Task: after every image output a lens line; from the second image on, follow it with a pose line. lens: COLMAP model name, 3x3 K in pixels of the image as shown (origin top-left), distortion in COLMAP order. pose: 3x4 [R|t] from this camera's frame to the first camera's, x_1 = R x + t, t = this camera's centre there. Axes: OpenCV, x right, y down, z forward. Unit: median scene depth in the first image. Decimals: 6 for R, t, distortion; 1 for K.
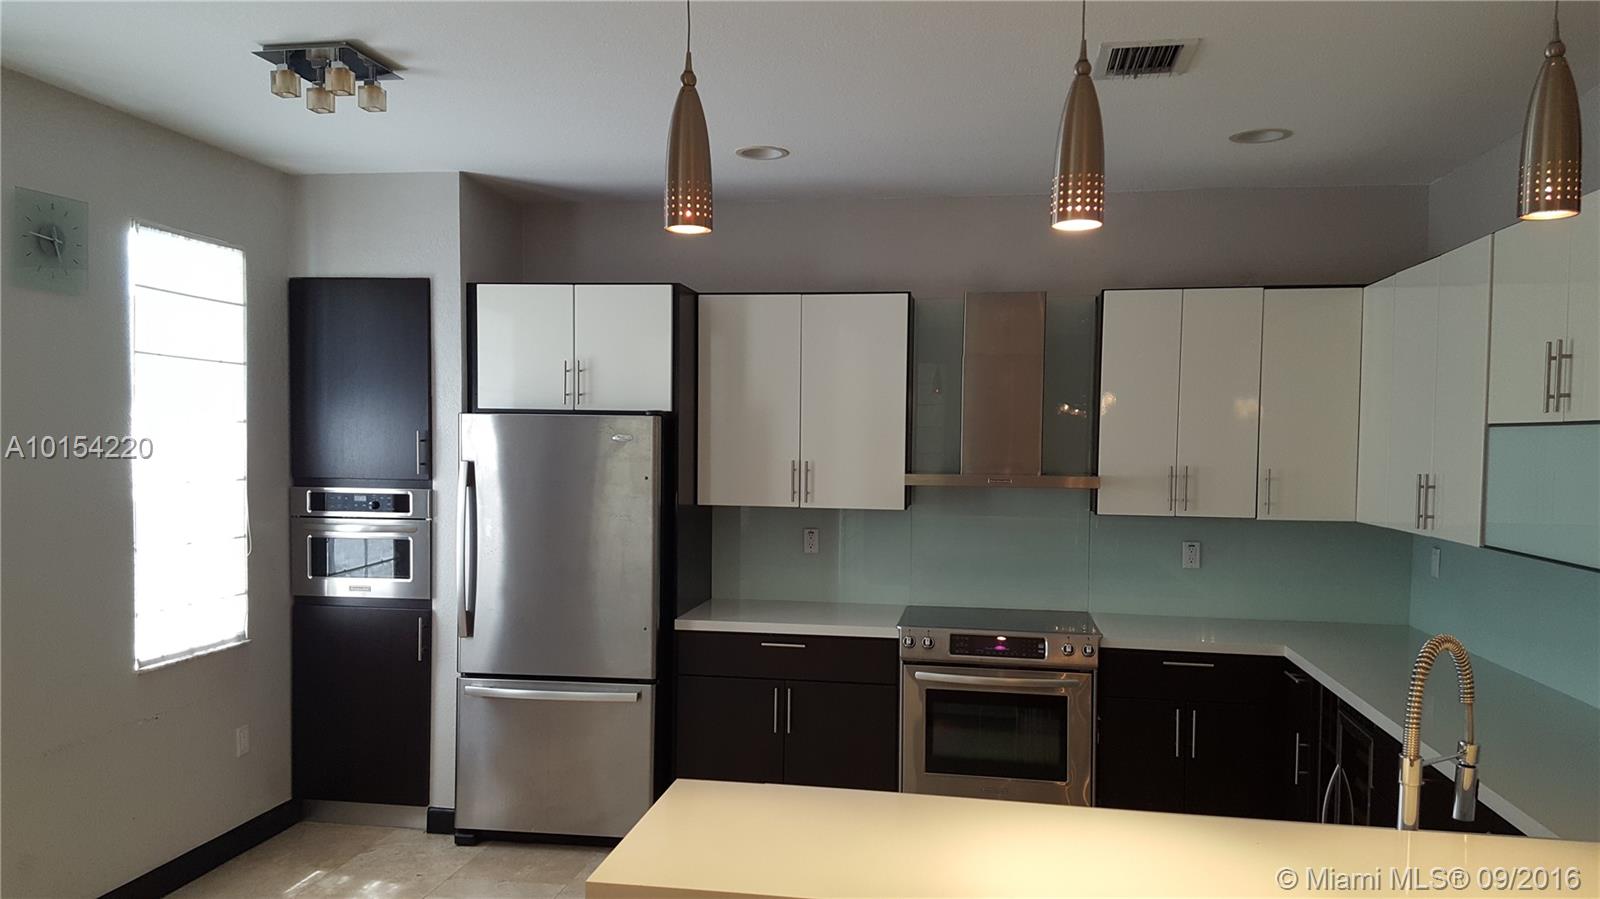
lens RADIAL K [[1160.3, 0, 800.9], [0, 1160.3, 494.6], [0, 0, 1]] dist [0.170177, -0.281128]
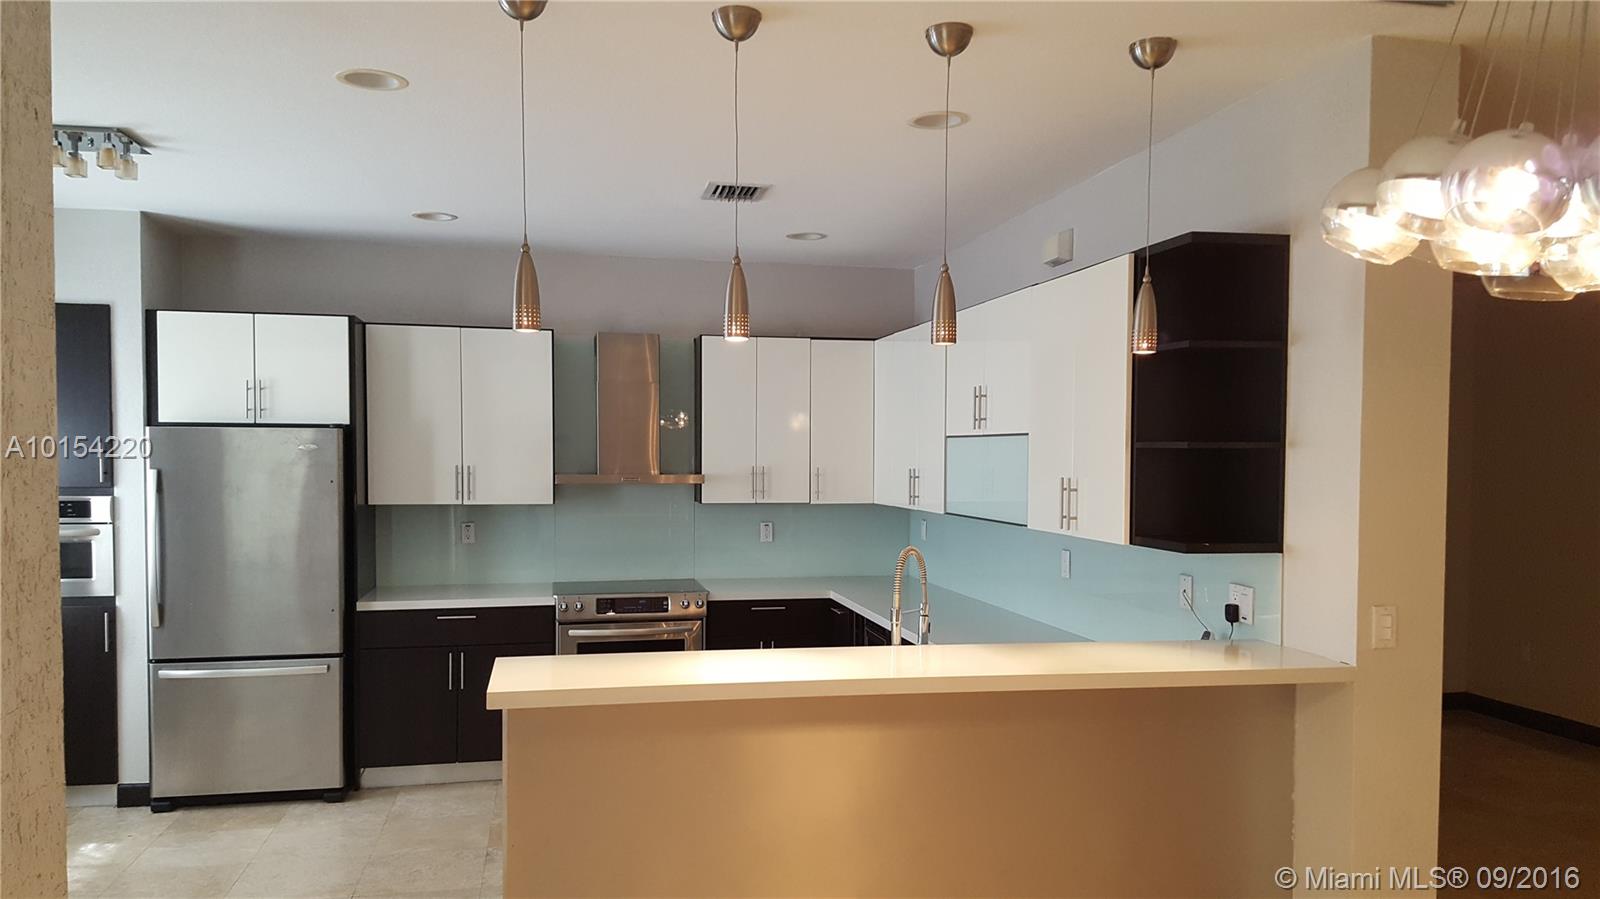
lens RADIAL K [[1160.3, 0, 800.9], [0, 1160.3, 494.6], [0, 0, 1]] dist [0.170177, -0.281128]
pose [[0.932104, -0.022295, 0.361504, -0.120238], [0.024381, 0.999702, -0.001208, 0.011659], [-0.361370, 0.009940, 0.932370, -0.273536]]
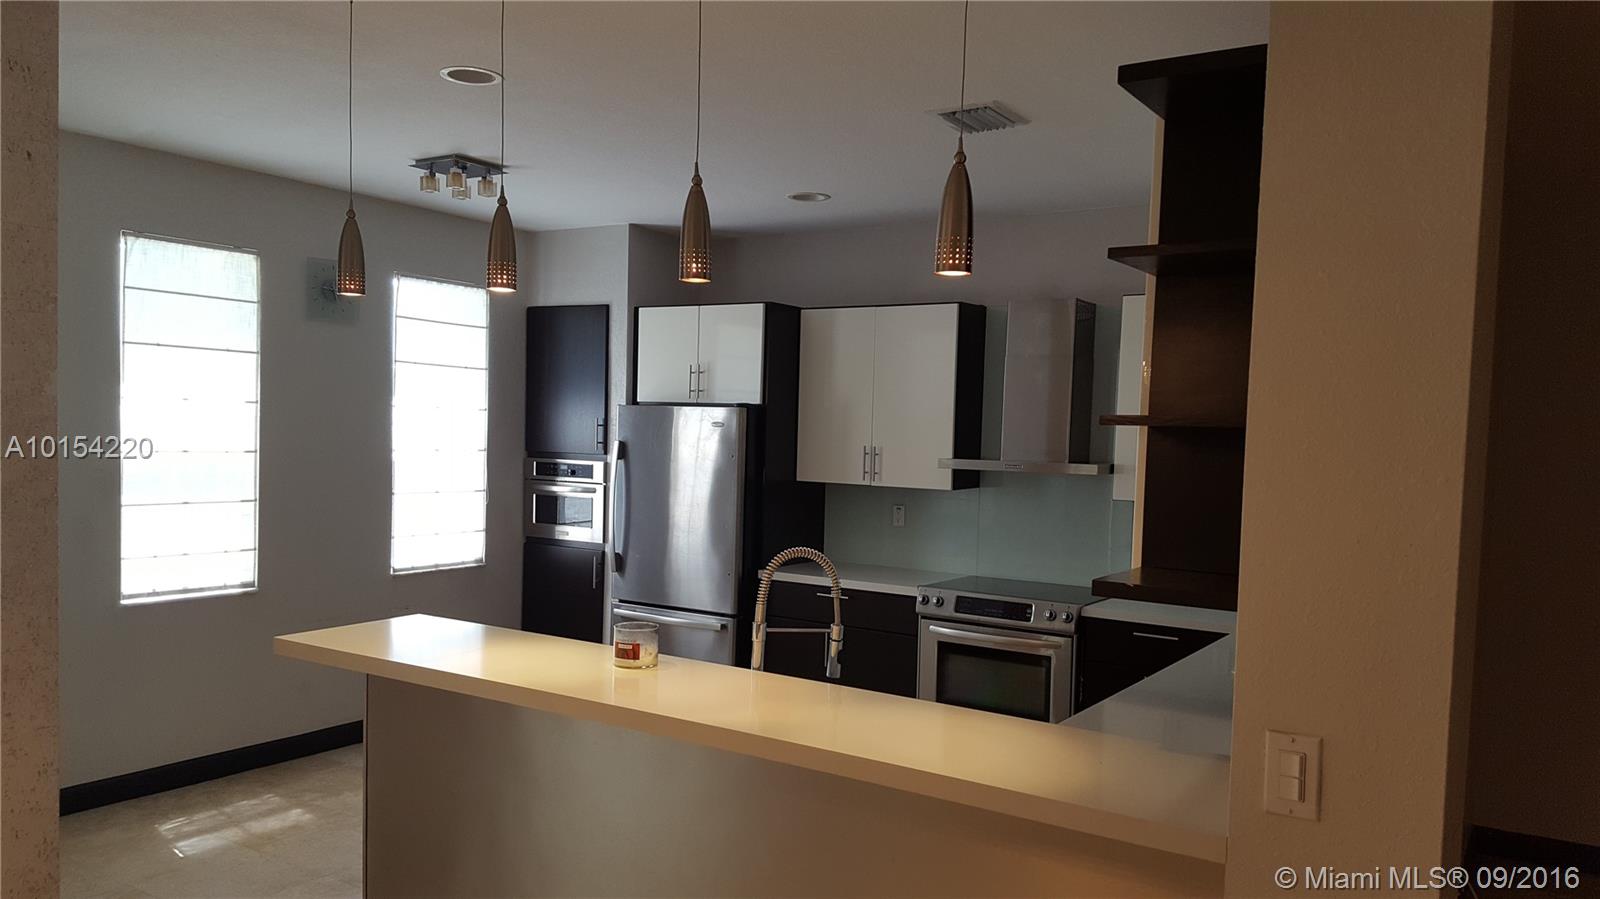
lens RADIAL K [[1160.3, 0, 800.9], [0, 1160.3, 494.6], [0, 0, 1]] dist [0.170177, -0.281128]
pose [[0.914817, 0.037370, -0.402137, 0.436984], [-0.038165, 0.999253, 0.006037, 0.016797], [0.402062, 0.009825, 0.915560, -0.131342]]
